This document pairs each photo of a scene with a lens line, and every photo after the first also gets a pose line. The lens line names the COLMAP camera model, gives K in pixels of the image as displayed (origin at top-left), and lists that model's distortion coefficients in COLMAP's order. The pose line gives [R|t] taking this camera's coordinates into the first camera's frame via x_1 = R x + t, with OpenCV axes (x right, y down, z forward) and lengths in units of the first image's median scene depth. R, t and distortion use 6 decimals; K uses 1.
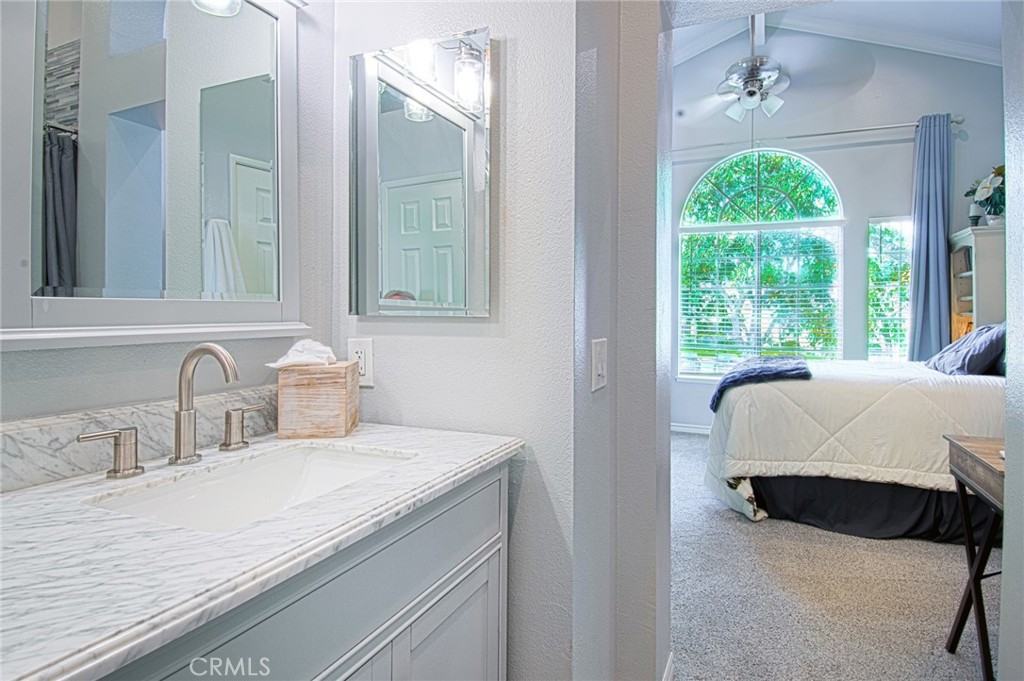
lens RADIAL K [[551.9, 0, 534.1], [0, 551.9, 318.9], [0, 0, 1]] dist [0.028816, -0.040186]
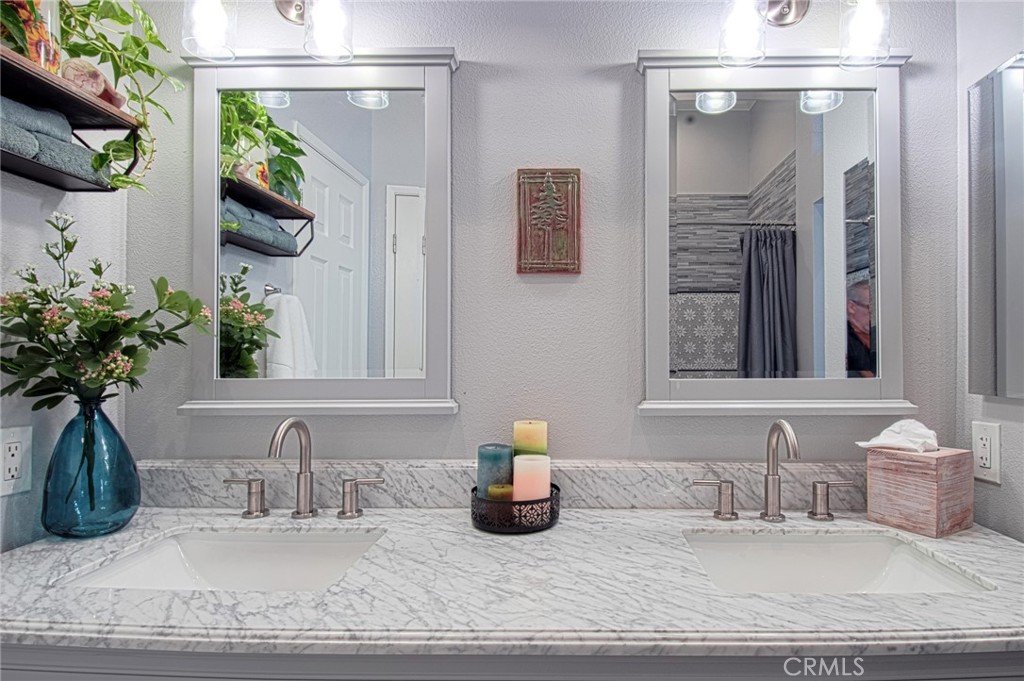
lens RADIAL K [[548.1, 0, 577.7], [0, 548.1, 355.9], [0, 0, 1]] dist [0.030590, -0.056760]
pose [[0.380112, -0.002190, -0.924938, 0.320864], [-0.005222, 0.999976, -0.004514, -0.087699], [0.924926, 0.006546, 0.380092, 0.203519]]
